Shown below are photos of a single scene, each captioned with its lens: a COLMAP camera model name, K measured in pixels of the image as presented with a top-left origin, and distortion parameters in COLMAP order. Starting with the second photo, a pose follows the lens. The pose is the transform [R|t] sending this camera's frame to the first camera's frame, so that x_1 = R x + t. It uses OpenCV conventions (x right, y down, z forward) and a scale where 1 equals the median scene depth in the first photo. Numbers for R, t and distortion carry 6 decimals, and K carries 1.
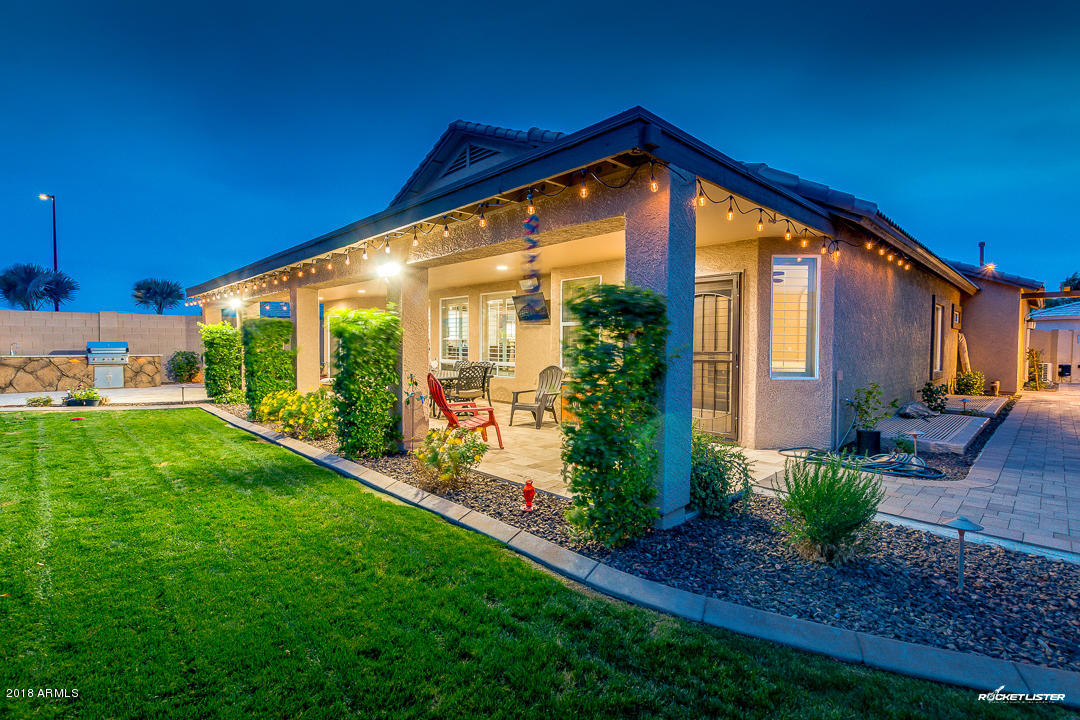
lens RADIAL K [[495.9, 0, 538.1], [0, 495.9, 362.0], [0, 0, 1]] dist [-0.000515, 0.000199]
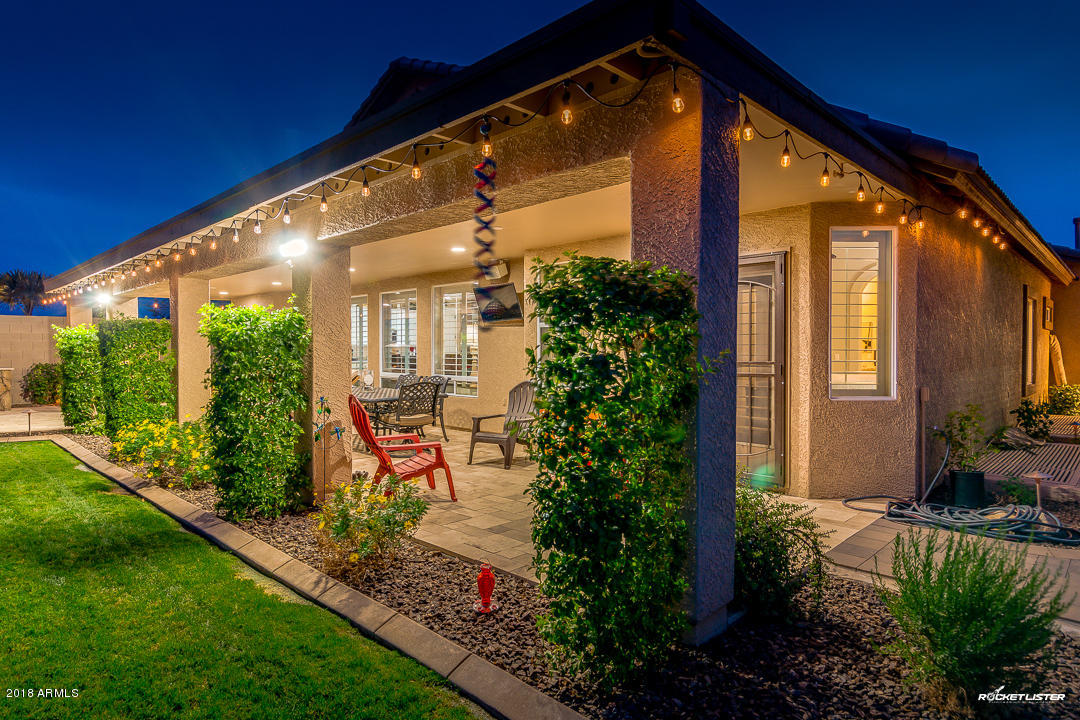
lens RADIAL K [[618.5, 0, 535.5], [0, 618.5, 361.7], [0, 0, 1]] dist [0.002700, -0.000532]
pose [[0.999290, -0.006158, 0.037159, 0.012598], [0.006850, 0.999805, -0.018522, -0.007348], [-0.037037, 0.018763, 0.999138, 0.128887]]
